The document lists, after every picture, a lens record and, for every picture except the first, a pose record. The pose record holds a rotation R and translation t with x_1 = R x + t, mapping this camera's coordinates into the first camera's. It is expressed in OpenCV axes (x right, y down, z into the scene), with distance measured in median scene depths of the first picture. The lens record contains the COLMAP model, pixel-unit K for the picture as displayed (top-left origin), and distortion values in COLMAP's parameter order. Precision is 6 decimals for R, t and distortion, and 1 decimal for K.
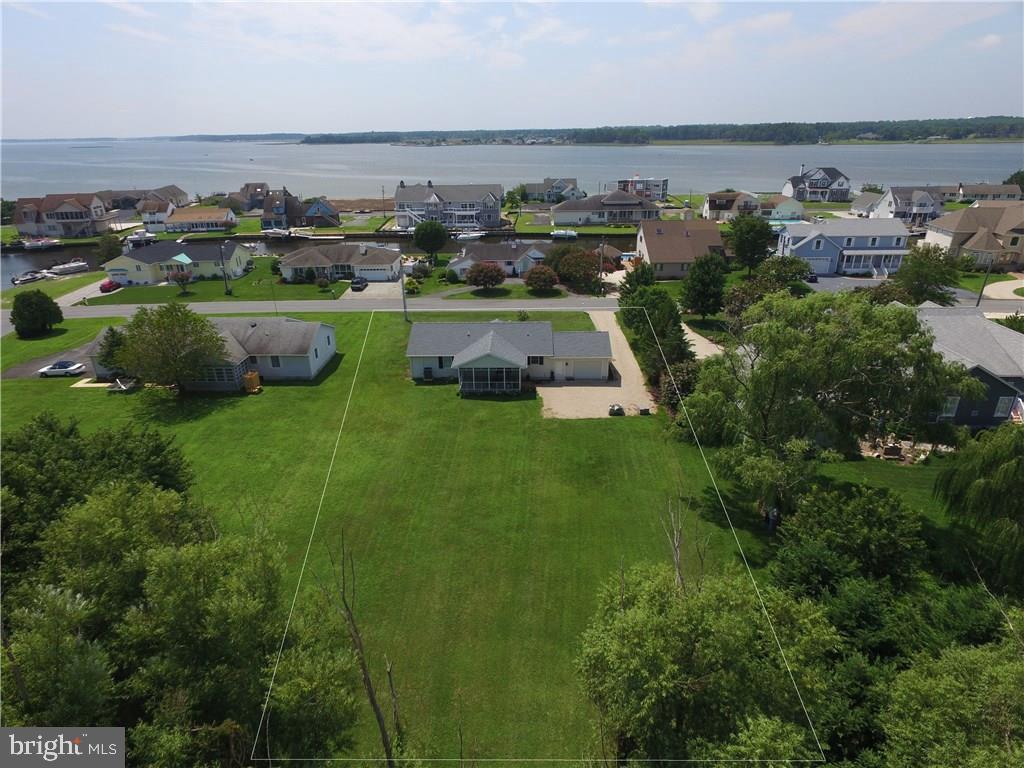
lens RADIAL K [[593.4, 0, 510.5], [0, 593.4, 382.6], [0, 0, 1]] dist [-0.007362, 0.004337]
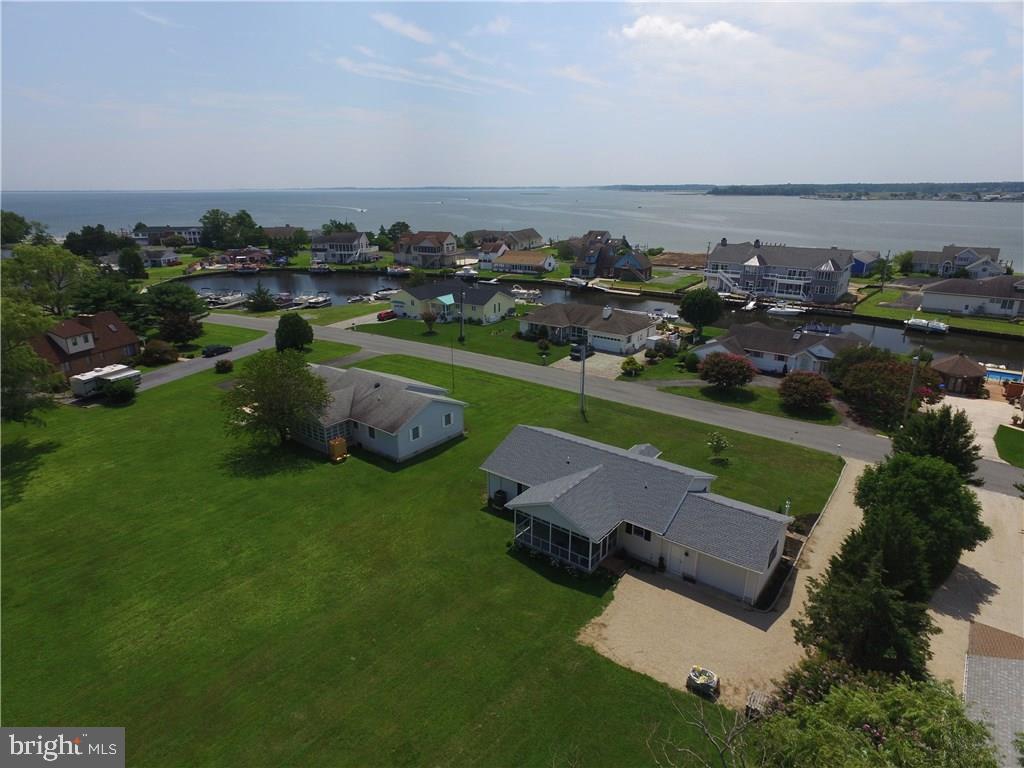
lens RADIAL K [[593.4, 0, 508.2], [0, 593.4, 388.2], [0, 0, 1]] dist [-0.007362, 0.004337]
pose [[0.801658, 0.202088, -0.562587, 0.101626], [-0.239414, 0.970888, 0.007602, -0.062683], [0.547745, 0.128597, 0.826703, 0.151025]]
